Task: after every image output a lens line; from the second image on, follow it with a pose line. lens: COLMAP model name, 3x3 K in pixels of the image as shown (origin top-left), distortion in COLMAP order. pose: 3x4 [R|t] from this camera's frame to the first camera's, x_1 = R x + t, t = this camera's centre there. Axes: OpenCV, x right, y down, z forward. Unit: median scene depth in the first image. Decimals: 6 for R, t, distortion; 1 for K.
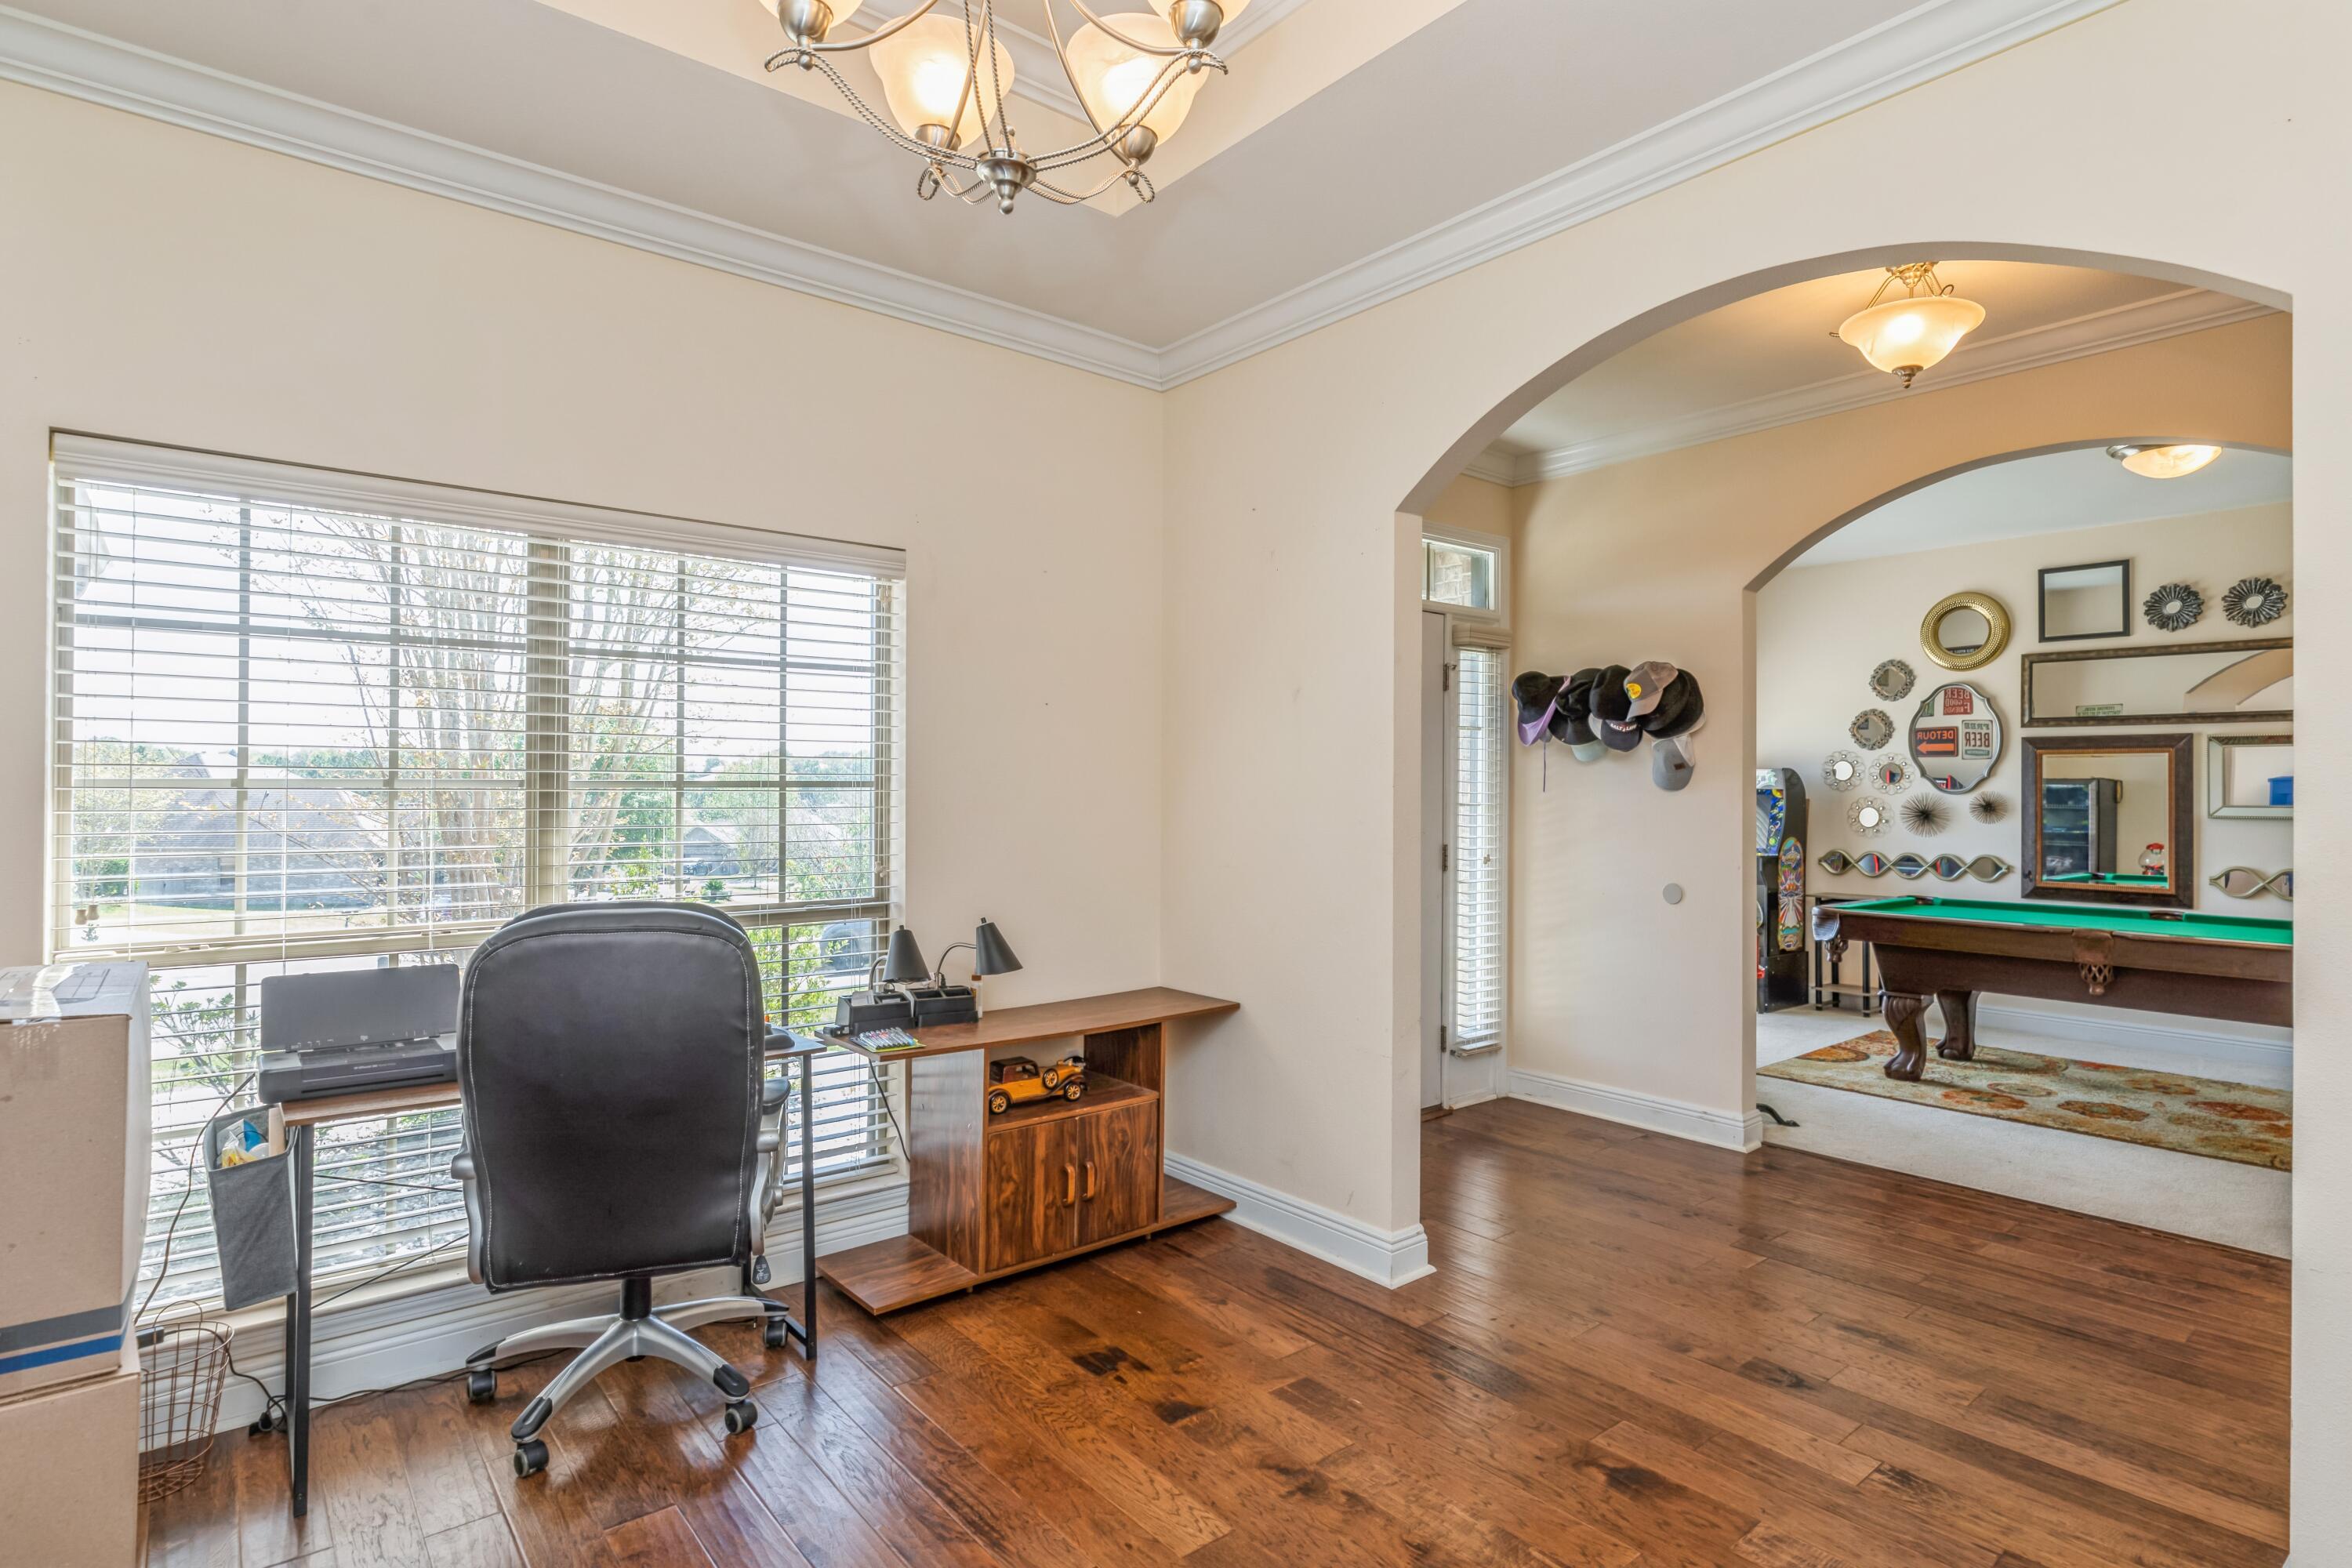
lens RADIAL K [[1207.3, 0, 1176.0], [0, 1207.3, 784.0], [0, 0, 1]] dist [-0.004956, -0.000508]
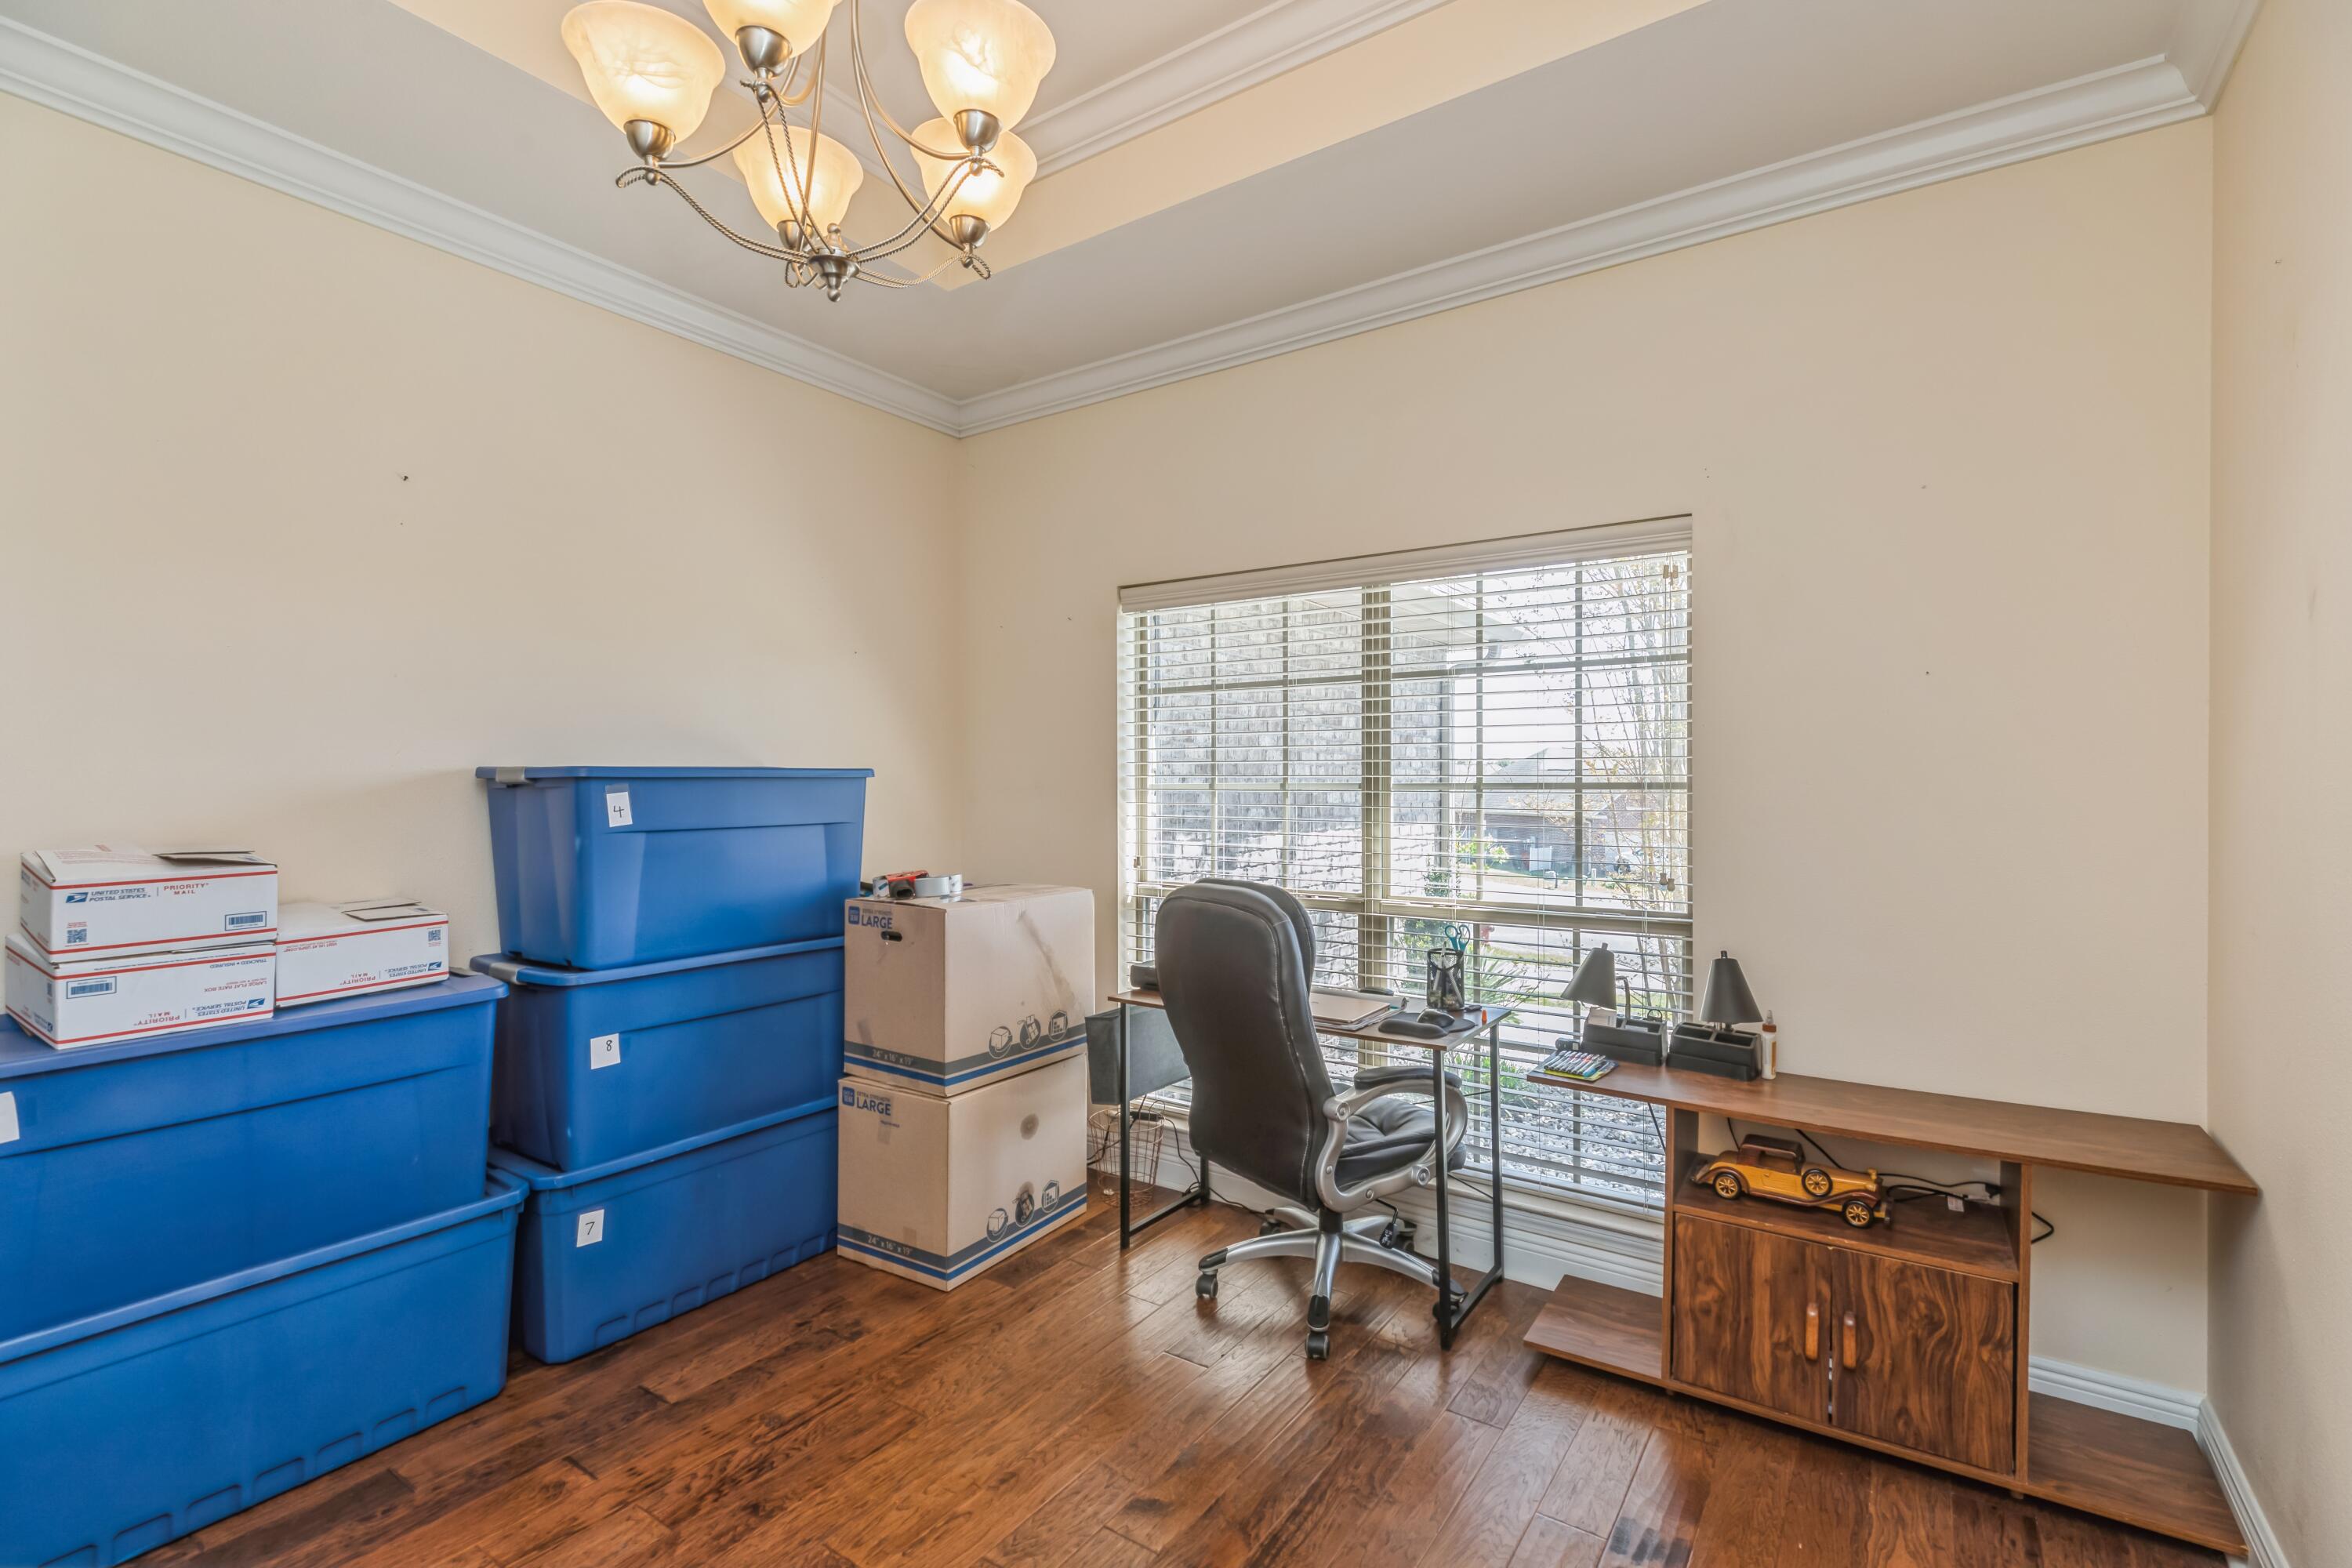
lens RADIAL K [[1053.9, 0, 1189.7], [0, 1053.9, 791.4], [0, 0, 1]] dist [0.004124, 0.000023]
pose [[0.292841, 0.005663, -0.956144, 0.418569], [0.004413, 0.999964, 0.007274, -0.003072], [0.956151, -0.006349, 0.292806, 0.459493]]
